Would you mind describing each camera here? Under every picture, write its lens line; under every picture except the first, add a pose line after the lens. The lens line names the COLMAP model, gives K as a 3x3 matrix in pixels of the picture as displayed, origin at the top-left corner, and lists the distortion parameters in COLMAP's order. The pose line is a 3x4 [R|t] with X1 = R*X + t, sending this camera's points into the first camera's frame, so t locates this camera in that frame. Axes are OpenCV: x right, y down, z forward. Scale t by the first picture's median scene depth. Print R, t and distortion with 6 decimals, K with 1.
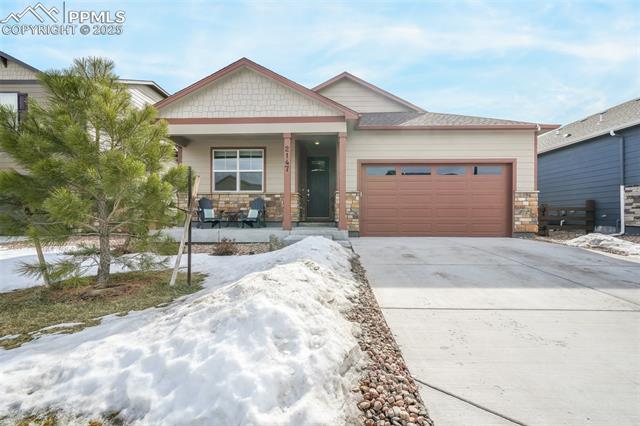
lens RADIAL K [[290.7, 0, 316.4], [0, 290.7, 215.5], [0, 0, 1]] dist [0.001087, 0.000258]
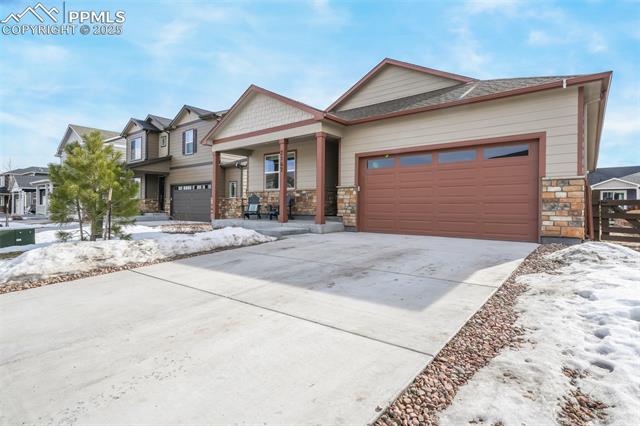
lens RADIAL K [[314.6, 0, 320.3], [0, 314.6, 209.2], [0, 0, 1]] dist [-0.001443, -0.000119]
pose [[0.805099, 0.007619, -0.593091, 0.685066], [-0.004773, 0.999968, 0.006366, -0.009921], [0.593121, -0.002295, 0.805110, 0.065438]]
